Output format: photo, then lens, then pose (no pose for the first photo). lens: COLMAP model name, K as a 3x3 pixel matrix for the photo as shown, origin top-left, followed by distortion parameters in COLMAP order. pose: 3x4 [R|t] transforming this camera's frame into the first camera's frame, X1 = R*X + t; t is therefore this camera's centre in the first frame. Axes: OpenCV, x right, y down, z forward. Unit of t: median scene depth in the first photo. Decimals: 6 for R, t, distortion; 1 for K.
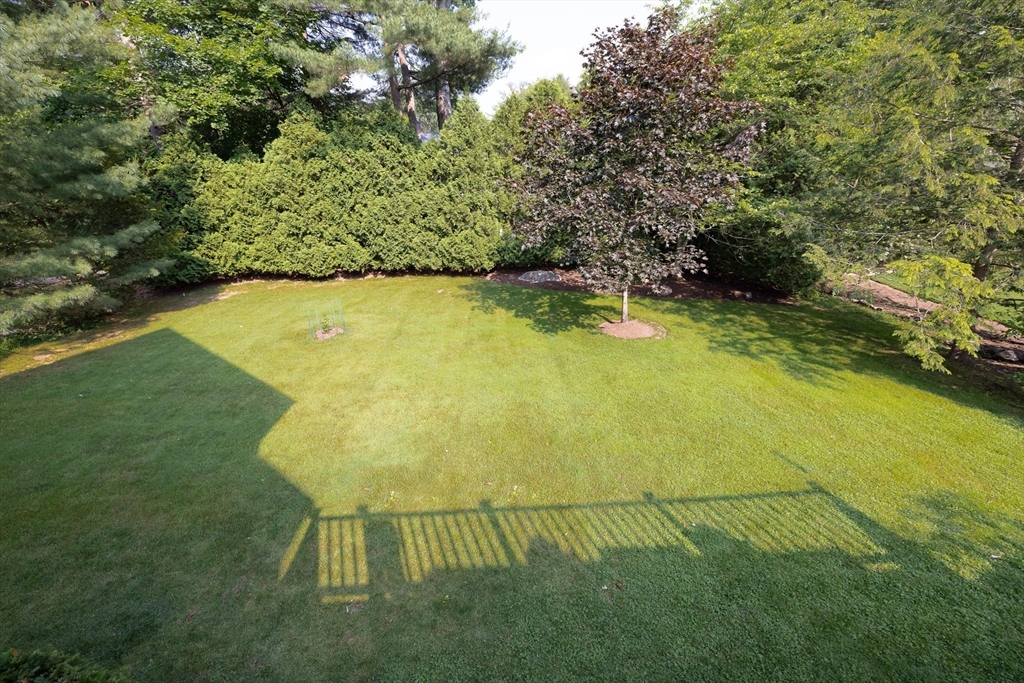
lens RADIAL K [[422.0, 0, 512.5], [0, 422.0, 334.0], [0, 0, 1]] dist [0.001113, -0.000002]
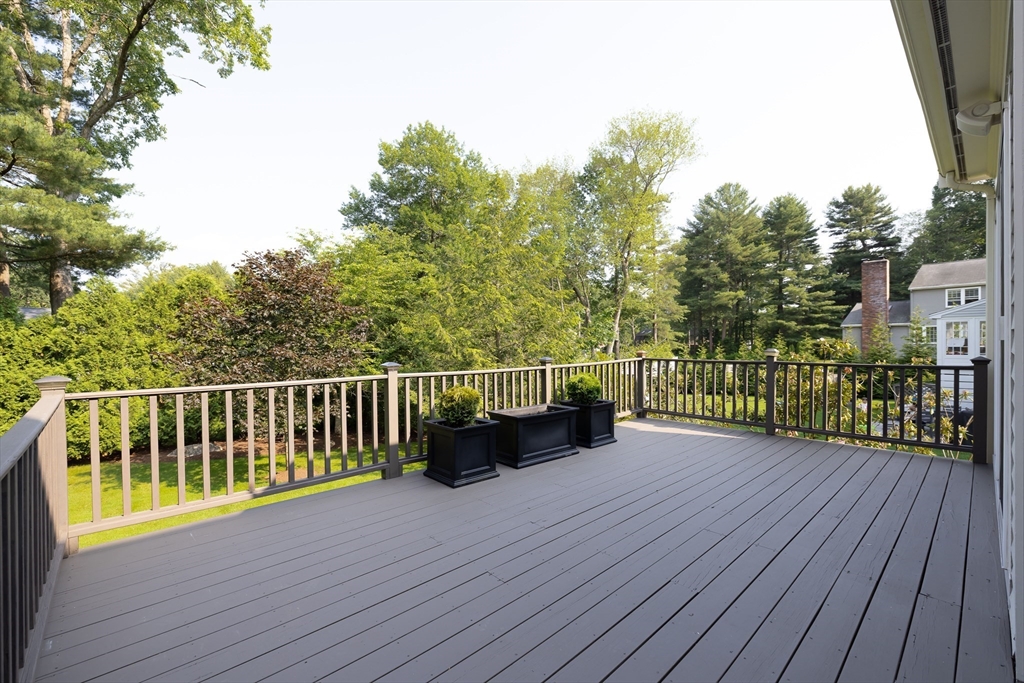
lens RADIAL K [[436.3, 0, 513.0], [0, 436.3, 344.0], [0, 0, 1]] dist [0.007100, -0.000264]
pose [[0.765589, 0.010934, 0.643238, -0.031824], [0.234975, 0.926023, -0.295411, 0.124868], [-0.598883, 0.377308, 0.706384, -0.281017]]
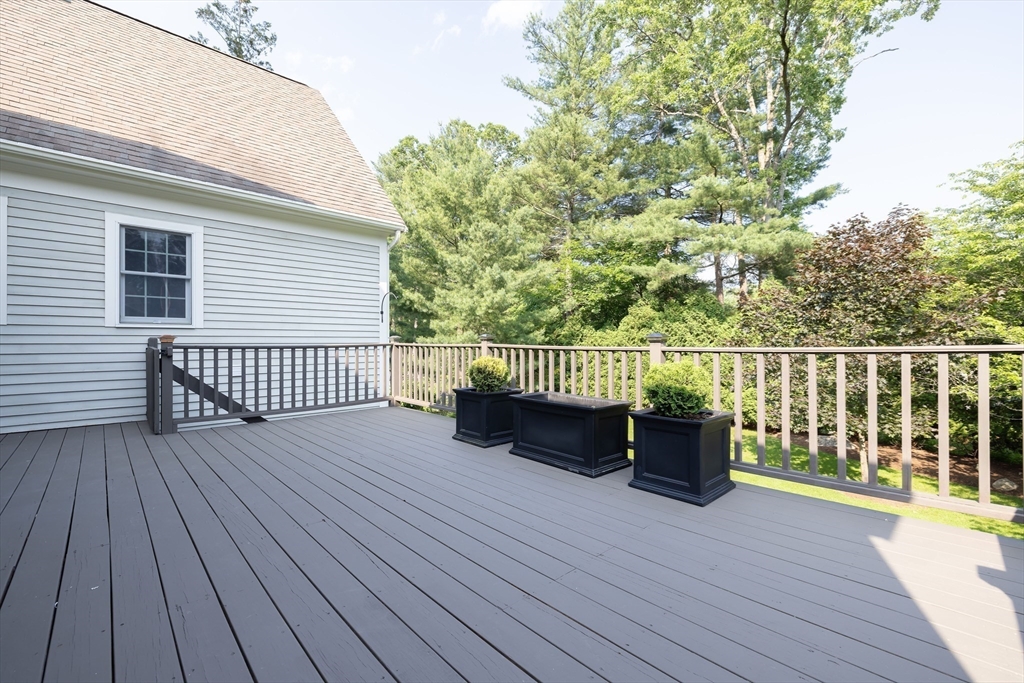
lens RADIAL K [[436.3, 0, 513.0], [0, 436.3, 344.0], [0, 0, 1]] dist [0.007100, -0.000264]
pose [[0.648419, 0.024109, -0.760902, 0.409068], [-0.298908, 0.927295, -0.225339, 0.113464], [0.700148, 0.373554, 0.608482, -0.220960]]
